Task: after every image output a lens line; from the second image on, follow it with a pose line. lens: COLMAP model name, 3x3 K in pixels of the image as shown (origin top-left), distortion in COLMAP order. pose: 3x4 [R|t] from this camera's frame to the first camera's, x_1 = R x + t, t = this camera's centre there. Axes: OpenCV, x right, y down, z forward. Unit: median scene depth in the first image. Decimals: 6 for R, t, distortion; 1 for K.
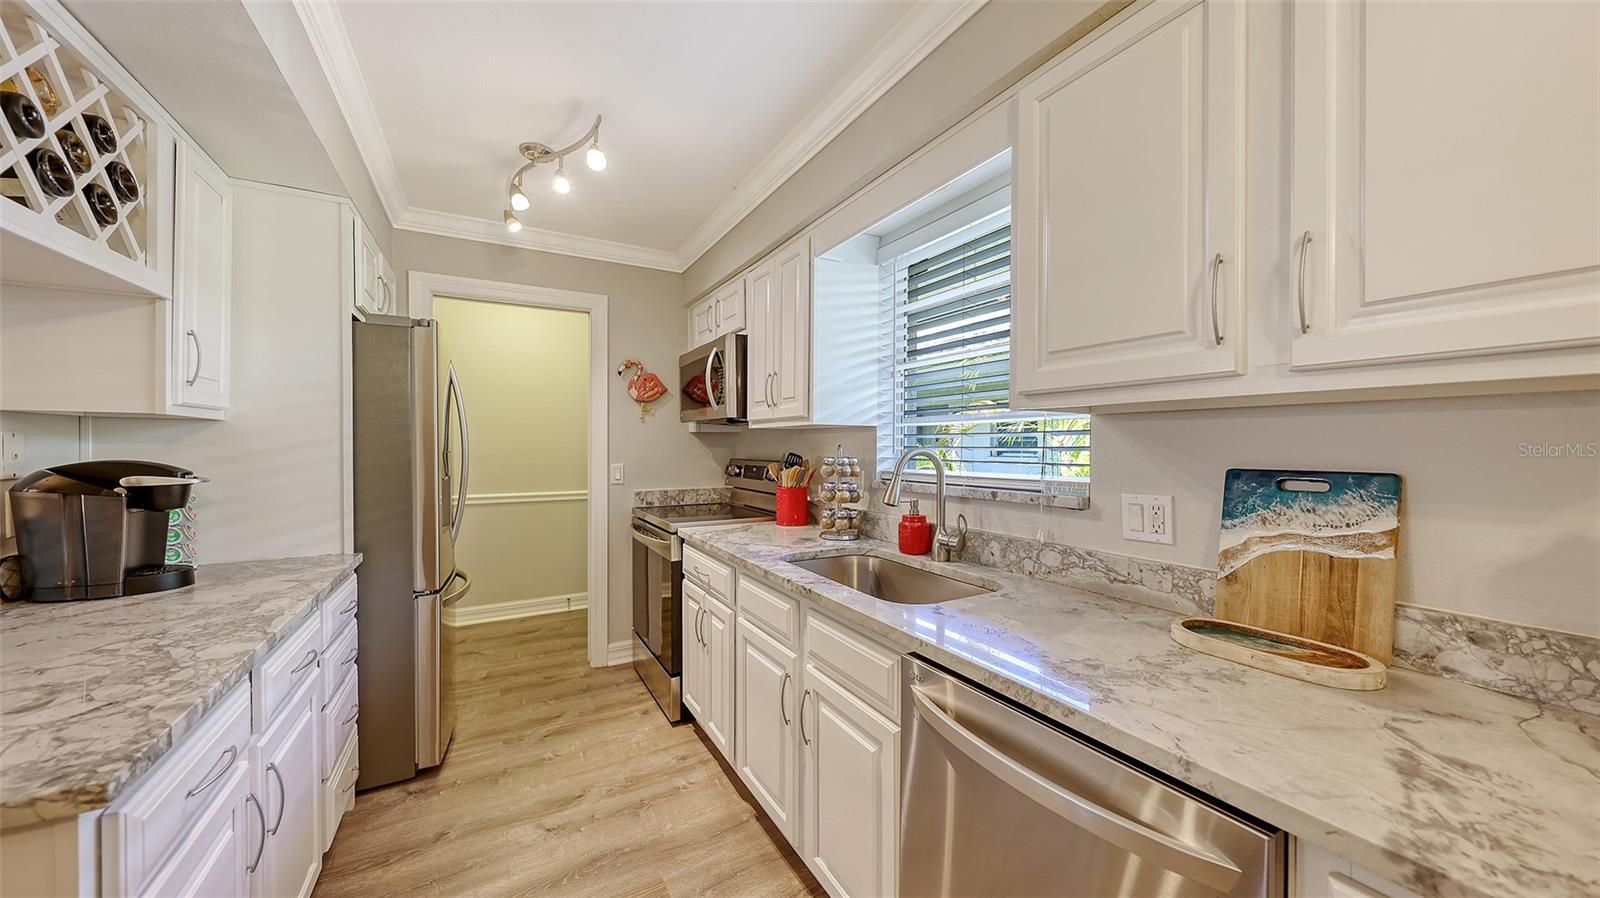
lens RADIAL K [[553.1, 0, 802.1], [0, 553.1, 445.7], [0, 0, 1]] dist [0.000140, -0.000831]
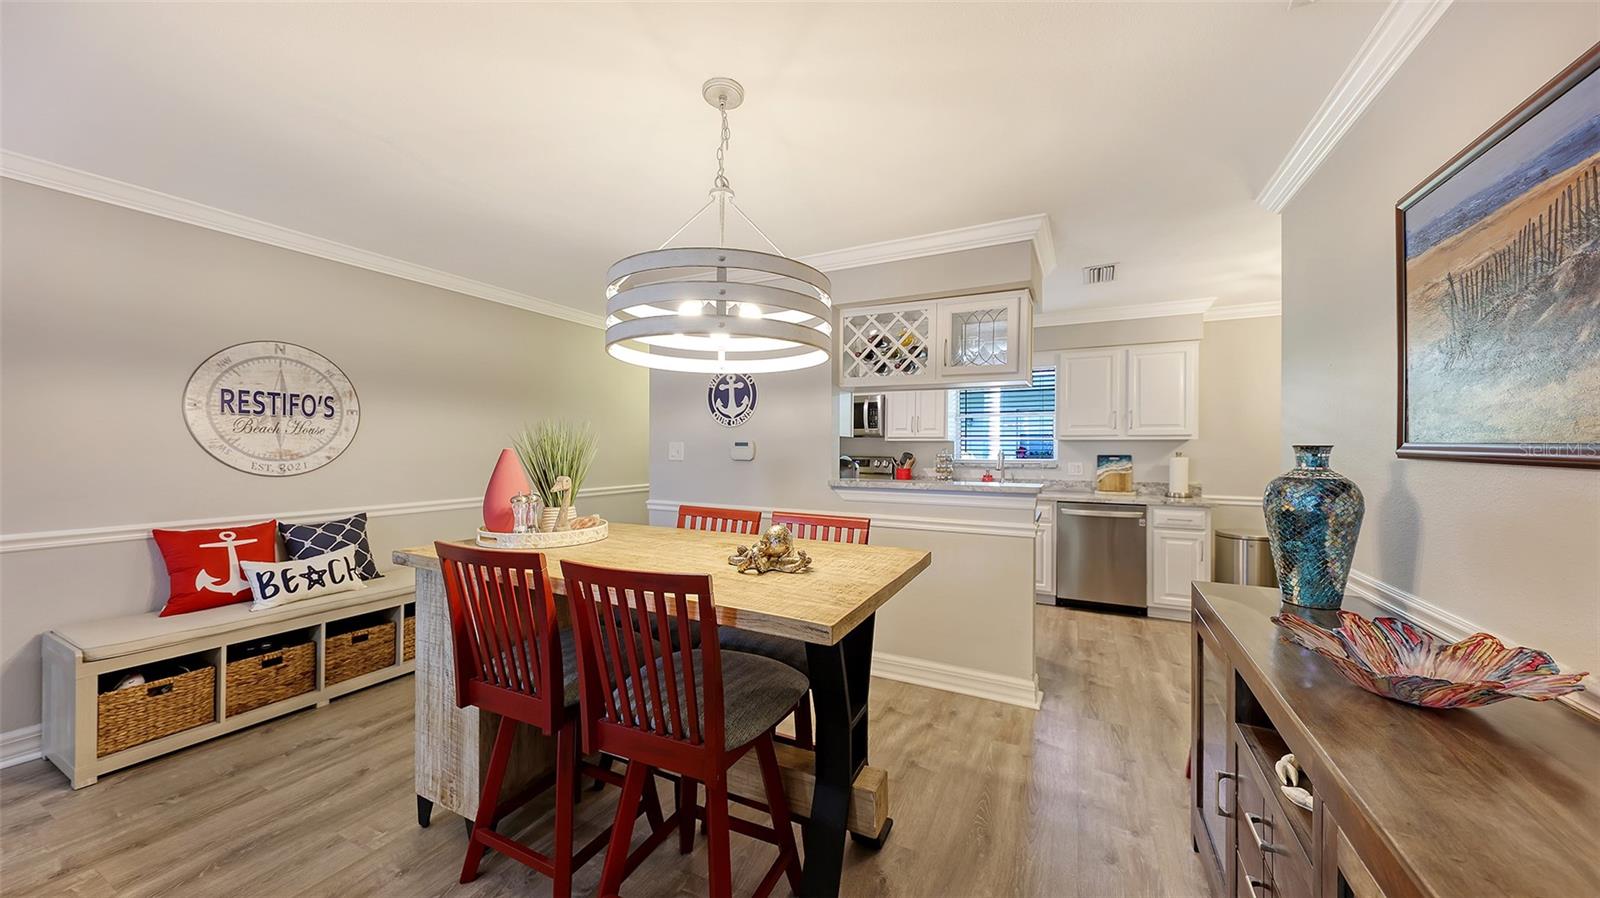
lens RADIAL K [[553.1, 0, 802.4], [0, 553.1, 450.2], [0, 0, 1]] dist [0.000140, -0.000831]
pose [[0.834123, 0.009742, 0.551492, -2.459880], [-0.006652, 0.999949, -0.007602, 0.036910], [-0.551538, 0.002672, 0.834146, -0.905149]]
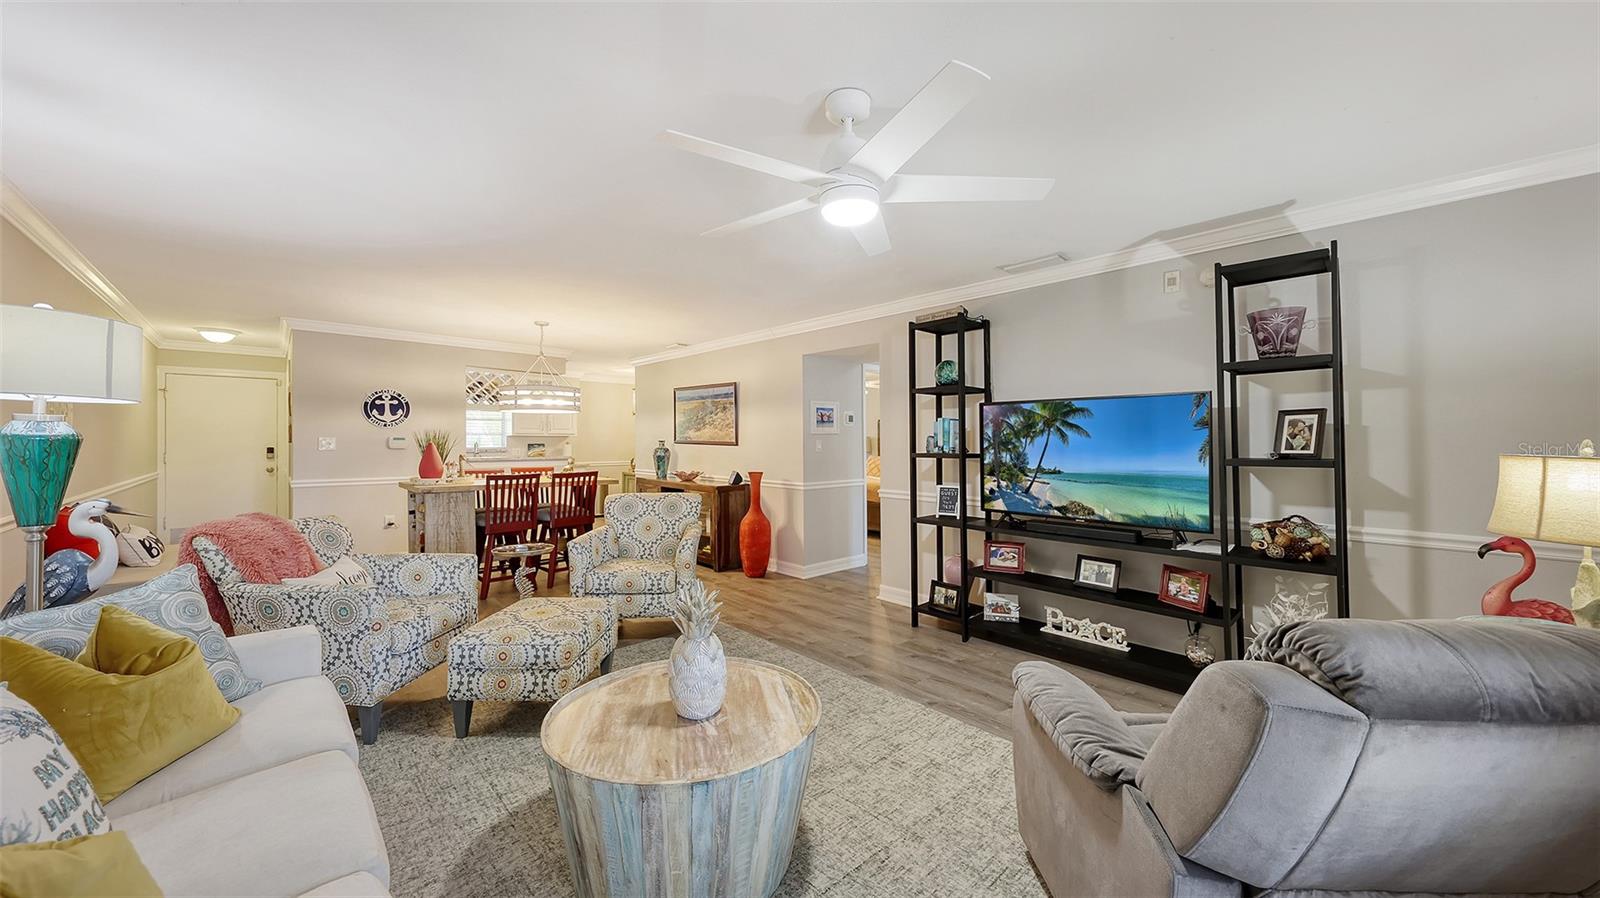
lens RADIAL K [[553.1, 0, 806.8], [0, 553.1, 441.6], [0, 0, 1]] dist [0.000140, -0.000831]
pose [[-0.255232, 0.004874, 0.966868, -5.599509], [0.005993, 0.999976, -0.003459, 0.043992], [-0.966861, 0.004911, -0.255255, -0.576218]]
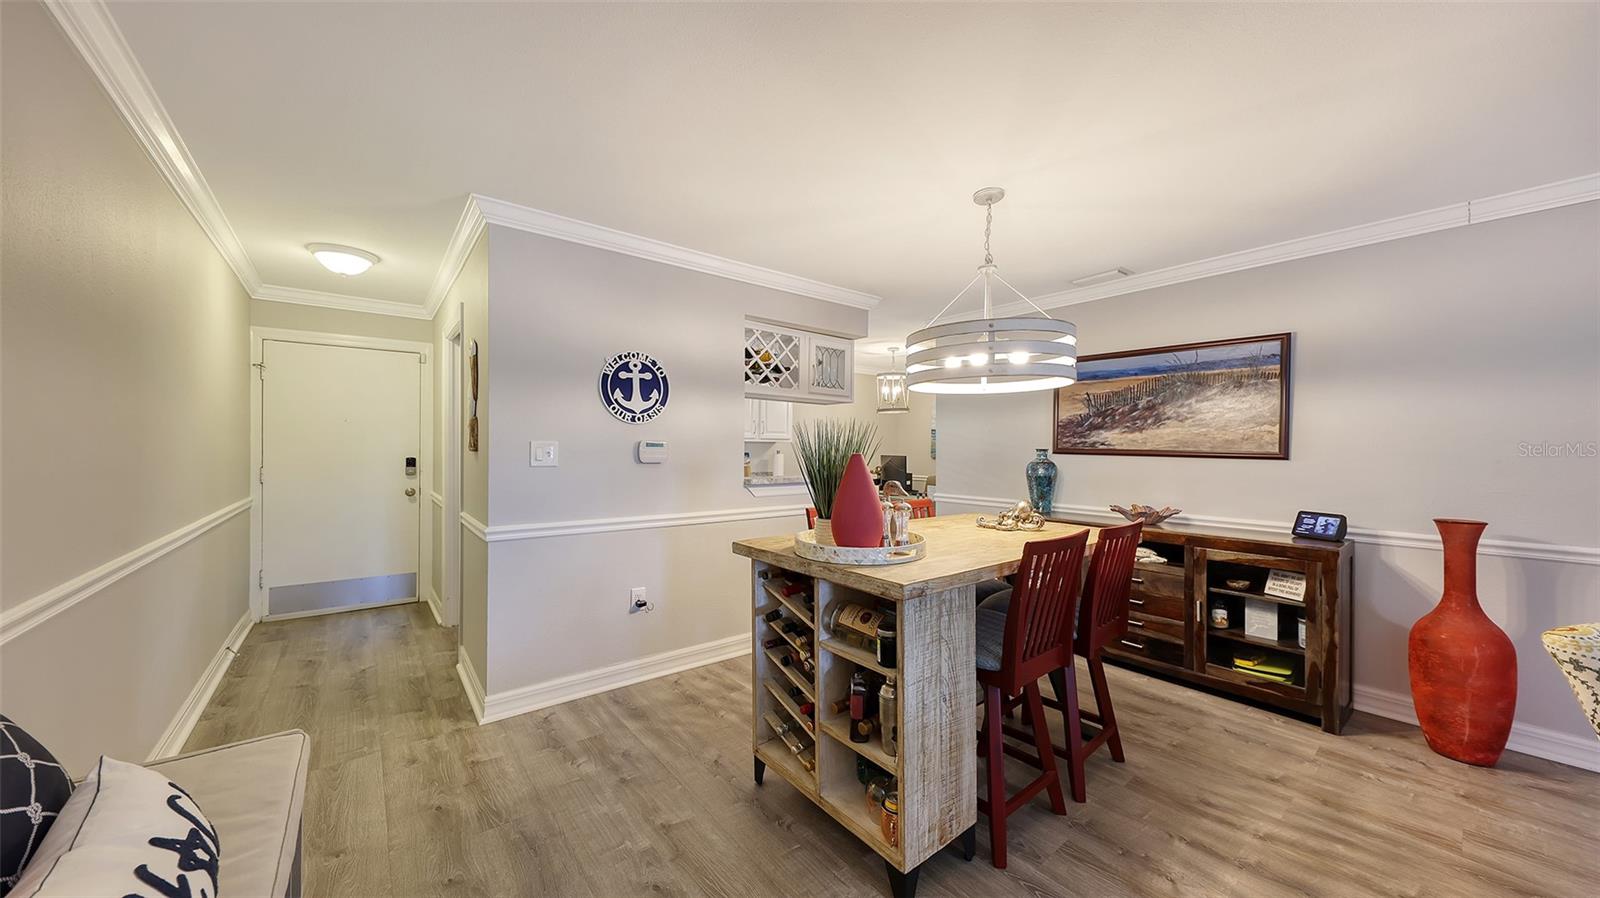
lens RADIAL K [[553.1, 0, 800.8], [0, 553.1, 447.8], [0, 0, 1]] dist [0.000140, -0.000831]
pose [[-0.160030, 0.008315, 0.987077, -3.424466], [0.002877, 0.999964, -0.007957, 0.025668], [-0.987108, 0.001567, -0.160048, 0.875308]]
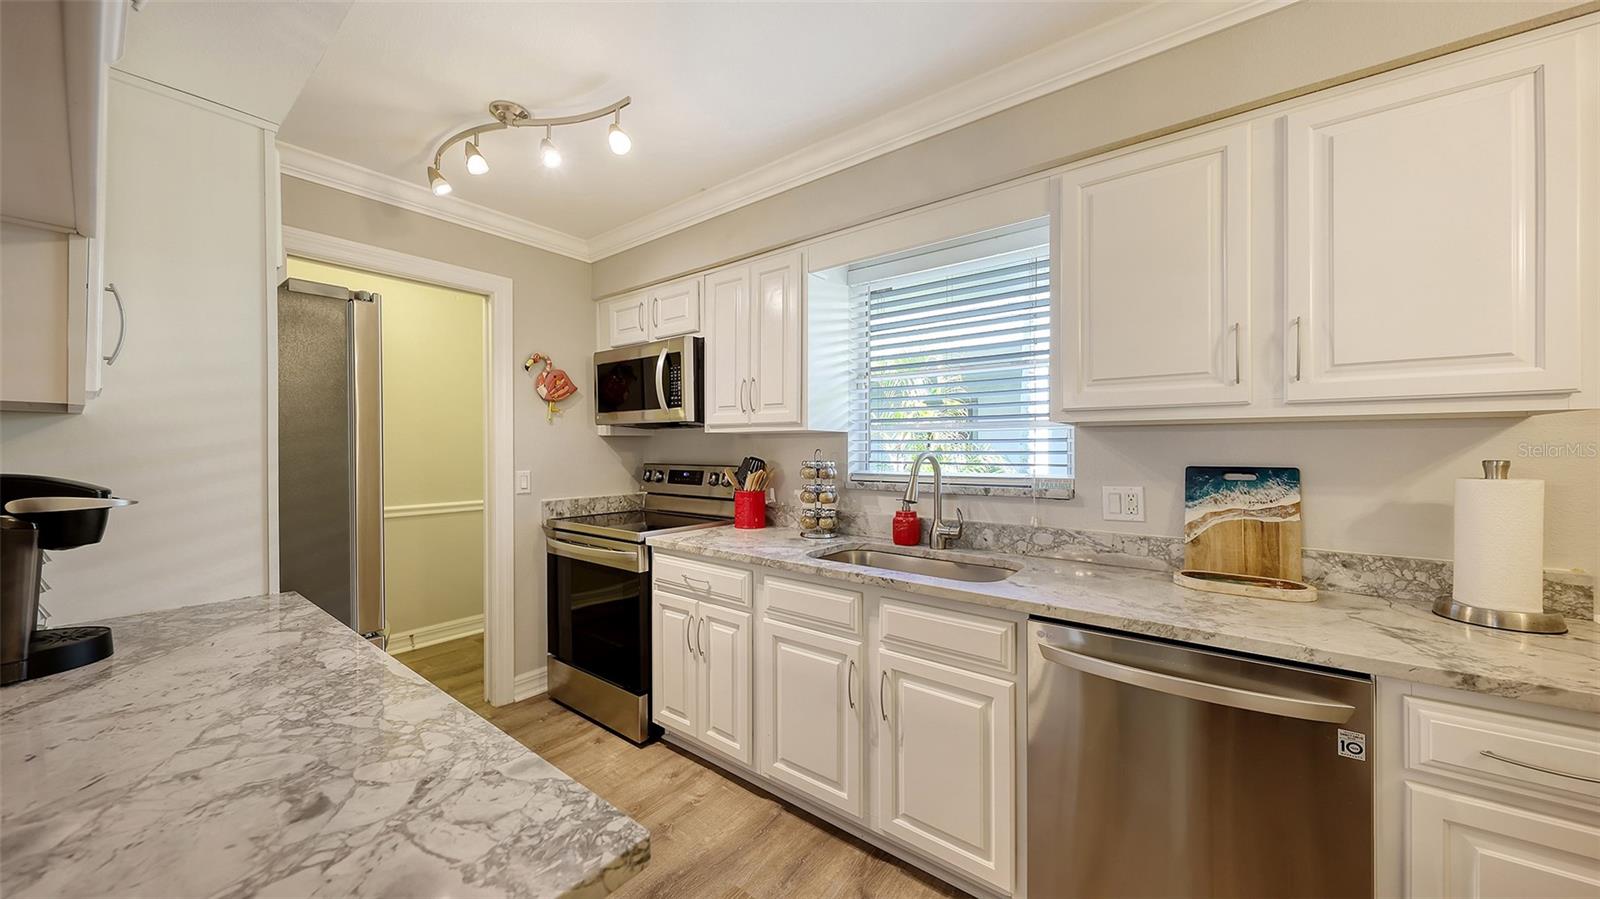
lens RADIAL K [[553.1, 0, 798.6], [0, 553.1, 446.2], [0, 0, 1]] dist [0.000140, -0.000831]
pose [[0.925818, 0.002082, 0.377963, -0.522716], [0.000197, 0.999982, -0.005992, -0.001866], [-0.377969, 0.005622, 0.925801, 0.034164]]
